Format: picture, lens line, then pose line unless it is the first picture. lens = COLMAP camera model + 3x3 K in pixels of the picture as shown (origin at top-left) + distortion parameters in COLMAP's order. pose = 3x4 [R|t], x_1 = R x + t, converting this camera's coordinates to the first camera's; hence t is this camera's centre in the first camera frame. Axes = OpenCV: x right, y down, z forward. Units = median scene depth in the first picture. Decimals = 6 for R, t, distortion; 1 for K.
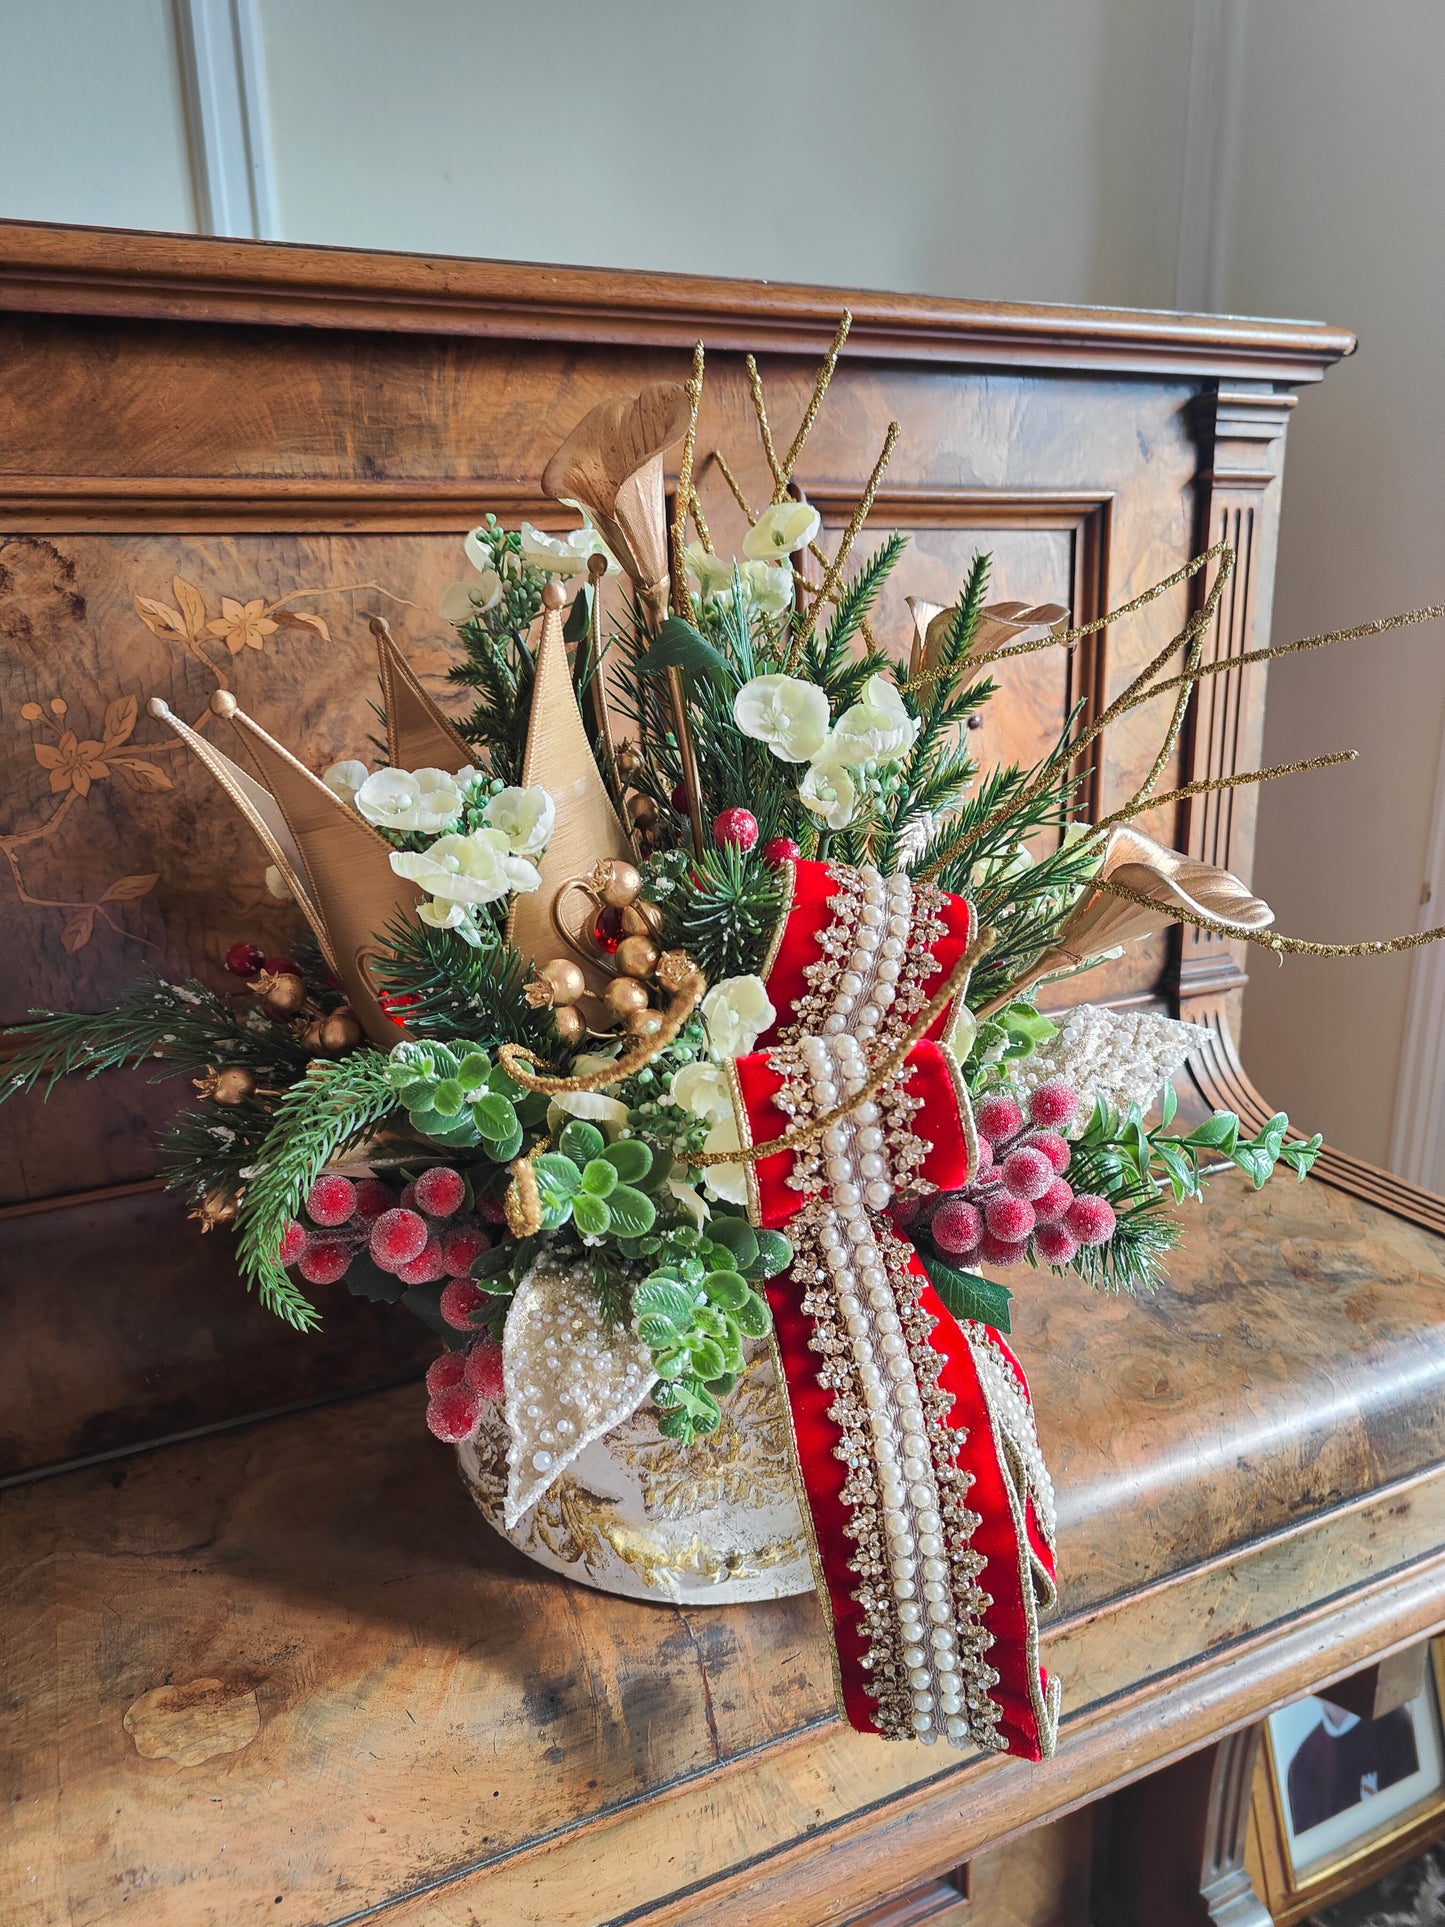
lens RADIAL K [[1323.2, 0, 706.1], [0, 1323.2, 965.7], [0, 0, 1]] dist [-0.000425, -0.002290]
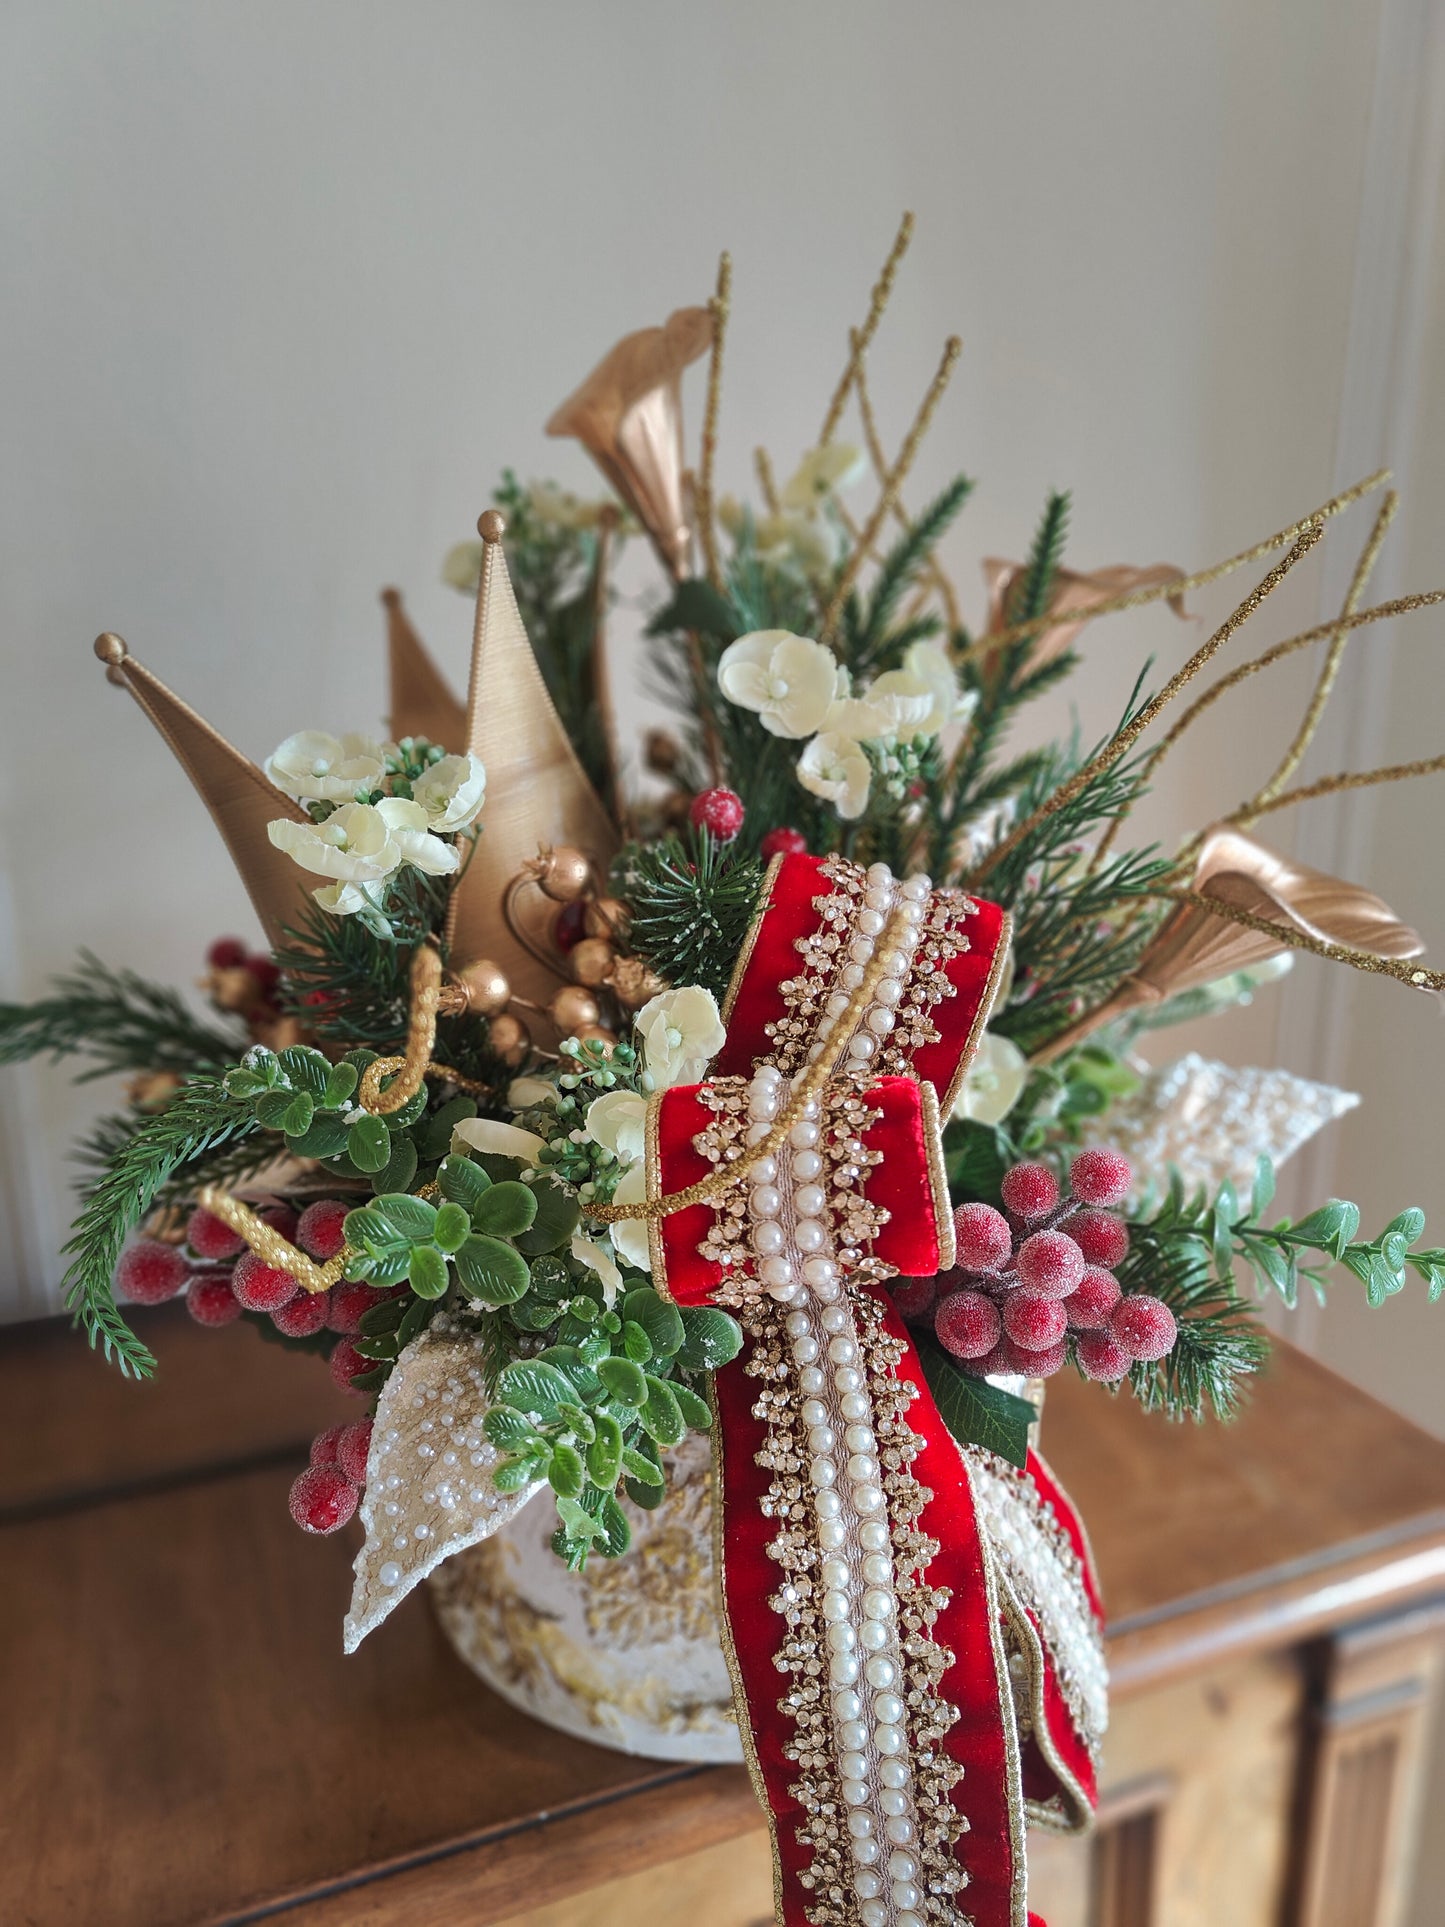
lens RADIAL K [[1330.5, 0, 713.6], [0, 1330.5, 961.7], [0, 0, 1]] dist [-0.004665, 0.003396]
pose [[0.985764, 0.042482, -0.162680, 0.166682], [-0.049103, 0.998112, -0.036894, 0.020542], [0.160806, 0.044357, 0.985989, 0.194992]]
